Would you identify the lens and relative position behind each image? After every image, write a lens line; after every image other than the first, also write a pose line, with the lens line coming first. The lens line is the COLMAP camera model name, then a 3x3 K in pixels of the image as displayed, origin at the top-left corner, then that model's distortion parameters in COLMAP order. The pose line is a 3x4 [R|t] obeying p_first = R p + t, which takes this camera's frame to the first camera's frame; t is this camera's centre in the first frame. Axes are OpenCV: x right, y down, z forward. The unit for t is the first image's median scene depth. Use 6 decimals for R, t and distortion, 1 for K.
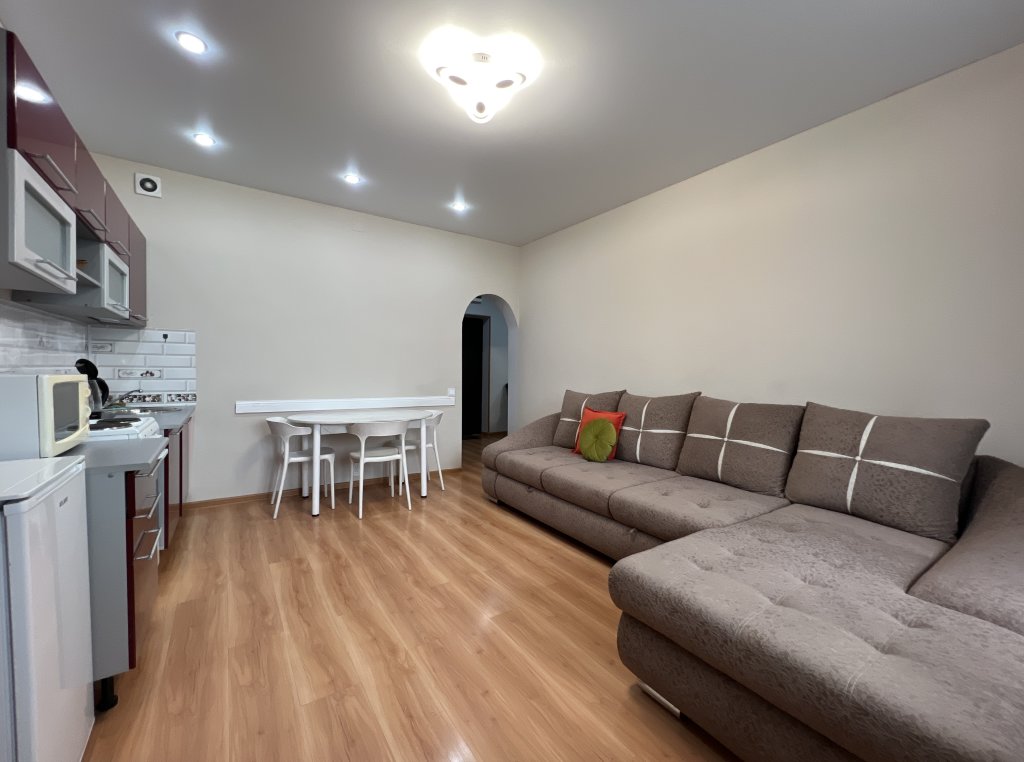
lens RADIAL K [[415.2, 0, 512.9], [0, 415.2, 381.7], [0, 0, 1]] dist [-0.000019, -0.000010]
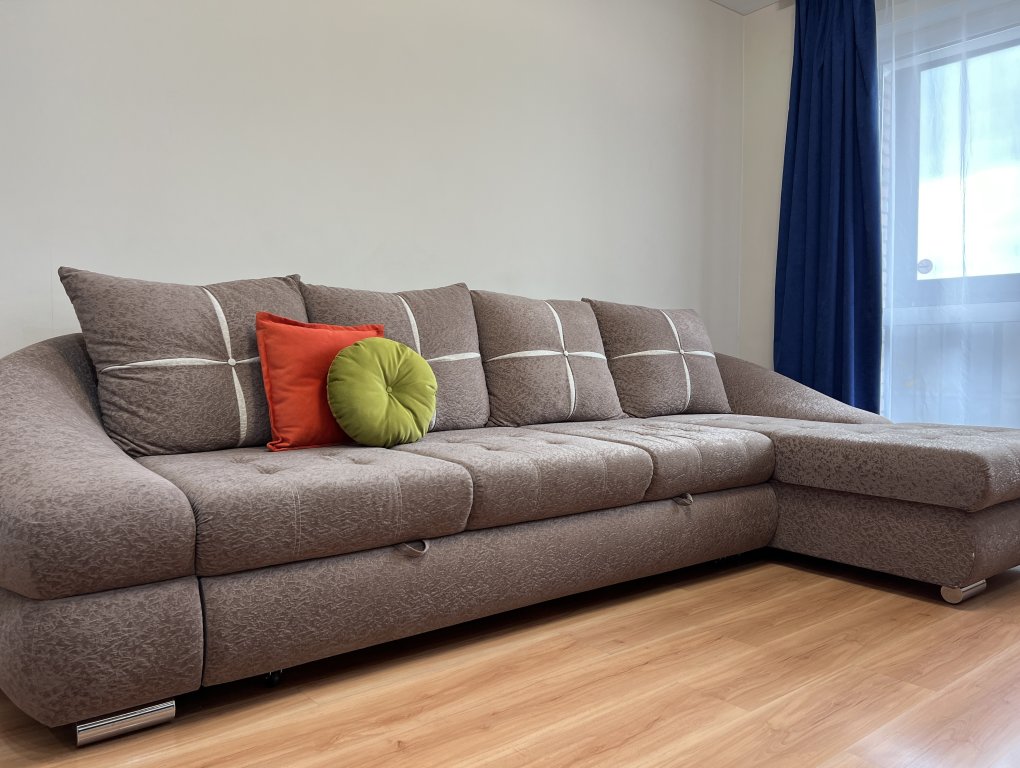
lens RADIAL K [[783.0, 0, 511.4], [0, 783.0, 382.1], [0, 0, 1]] dist [0.005641, -0.000865]
pose [[-0.076912, -0.035571, 0.996403, -0.724285], [0.031783, 0.998768, 0.038109, 0.144946], [-0.996531, 0.034600, -0.075687, 1.260161]]
